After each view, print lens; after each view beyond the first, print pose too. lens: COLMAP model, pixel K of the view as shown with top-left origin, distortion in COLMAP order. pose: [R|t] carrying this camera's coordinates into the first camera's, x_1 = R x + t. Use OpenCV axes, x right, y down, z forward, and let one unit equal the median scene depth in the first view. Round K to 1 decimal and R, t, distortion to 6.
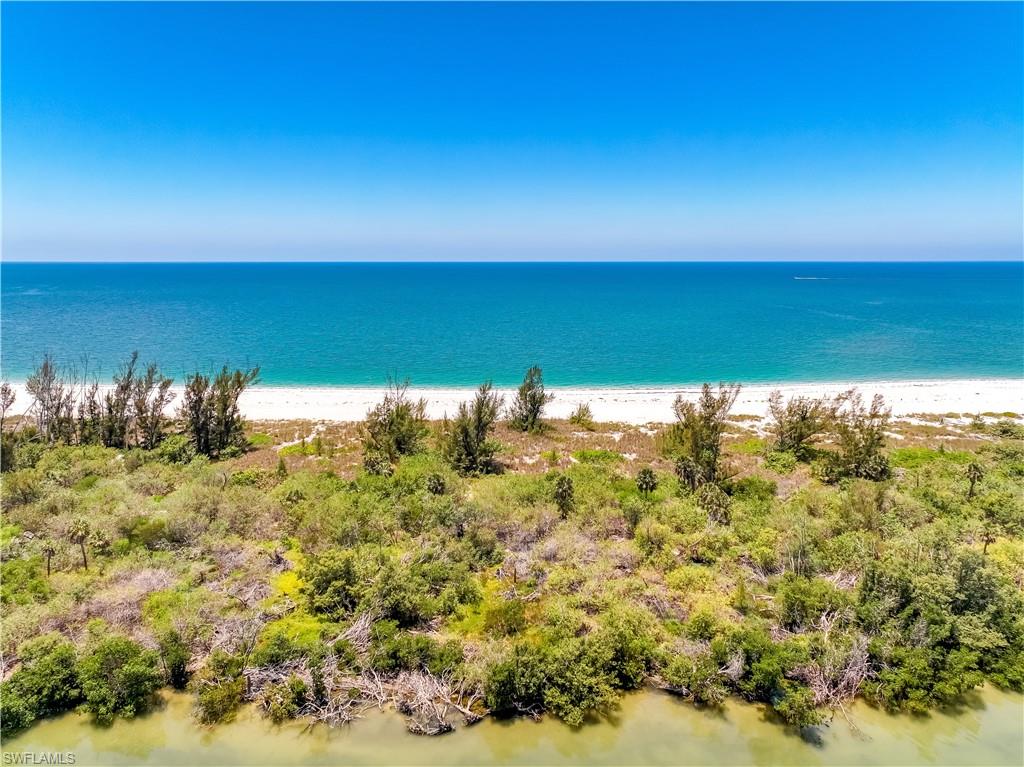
lens RADIAL K [[718.1, 0, 512.0], [0, 718.1, 383.5], [0, 0, 1]] dist [-0.001224, 0.005553]
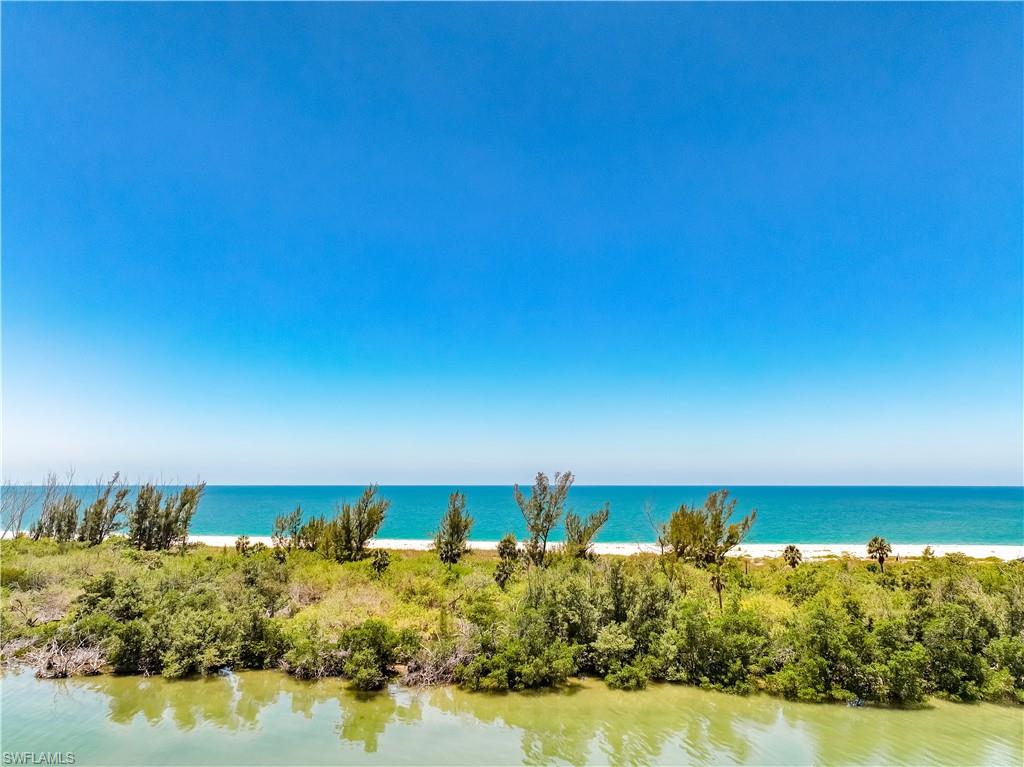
lens RADIAL K [[722.1, 0, 512.0], [0, 722.1, 383.5], [0, 0, 1]] dist [-0.000808, 0.012881]
pose [[0.981324, -0.024574, -0.190788, 0.463032], [-0.034690, 0.952939, -0.301171, 0.206694], [0.189210, 0.302165, 0.934289, -0.032452]]
